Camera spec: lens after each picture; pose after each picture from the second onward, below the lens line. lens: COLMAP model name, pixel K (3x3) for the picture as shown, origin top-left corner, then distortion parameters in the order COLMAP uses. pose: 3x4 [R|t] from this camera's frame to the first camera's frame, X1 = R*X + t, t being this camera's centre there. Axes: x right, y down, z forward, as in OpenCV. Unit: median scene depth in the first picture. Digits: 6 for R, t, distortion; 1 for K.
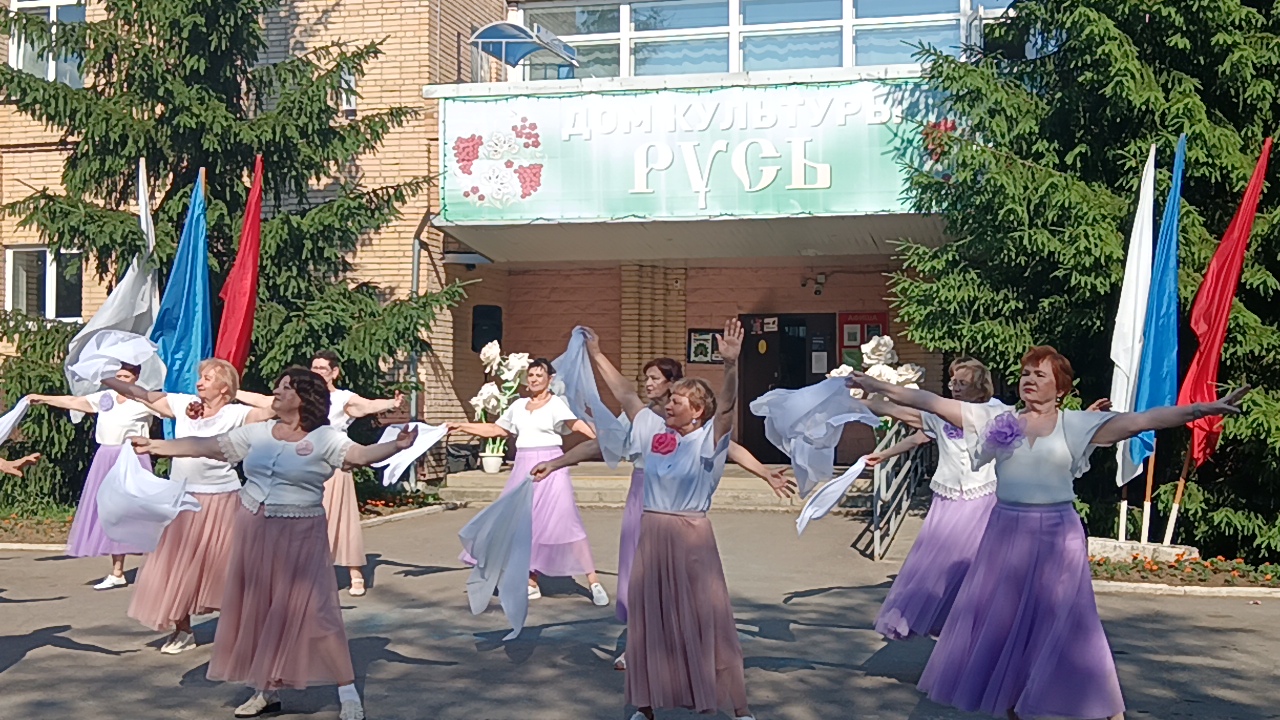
lens RADIAL K [[1572.7, 0, 647.5], [0, 1572.7, 365.3], [0, 0, 1]] dist [0.042116, 0.000000]
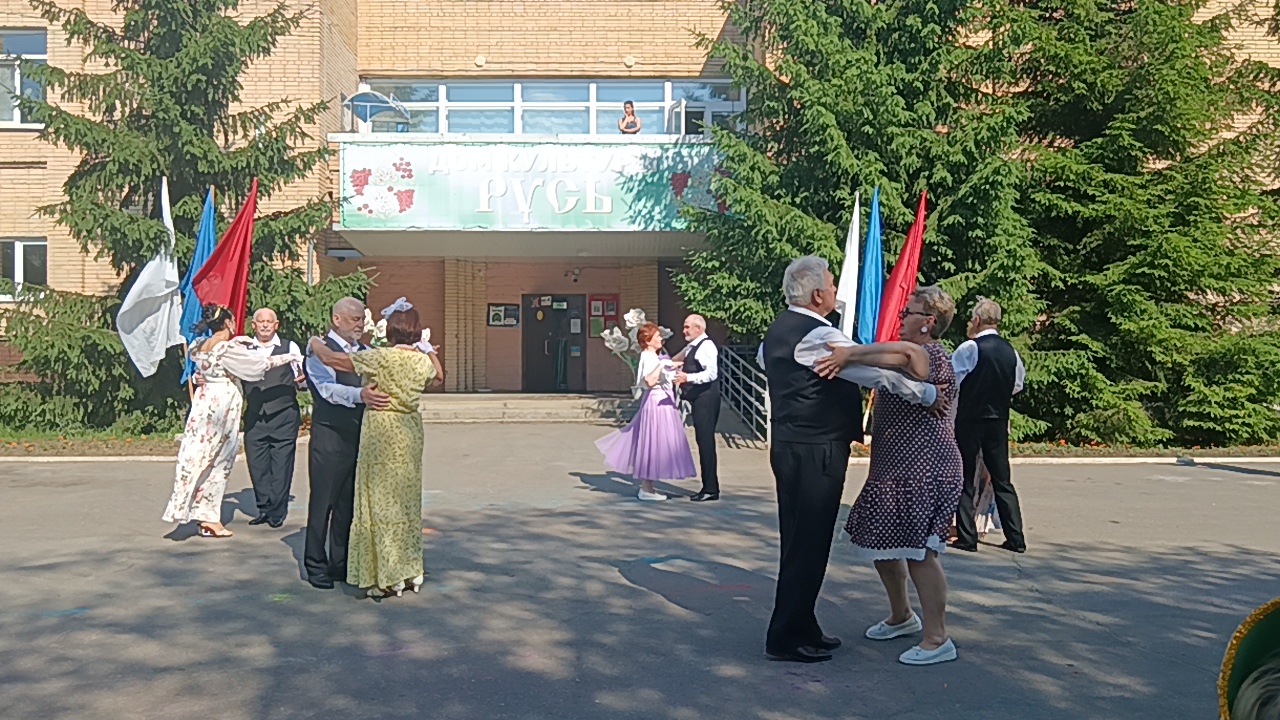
lens RADIAL K [[1024.8, 0, 639.1], [0, 1024.8, 351.2], [0, 0, 1]] dist [-0.004757, 0.007776]
pose [[0.967569, -0.003588, 0.252580, -0.106822], [-0.002043, 0.999755, 0.022029, 0.000995], [-0.252597, -0.021831, 0.967325, 0.018486]]
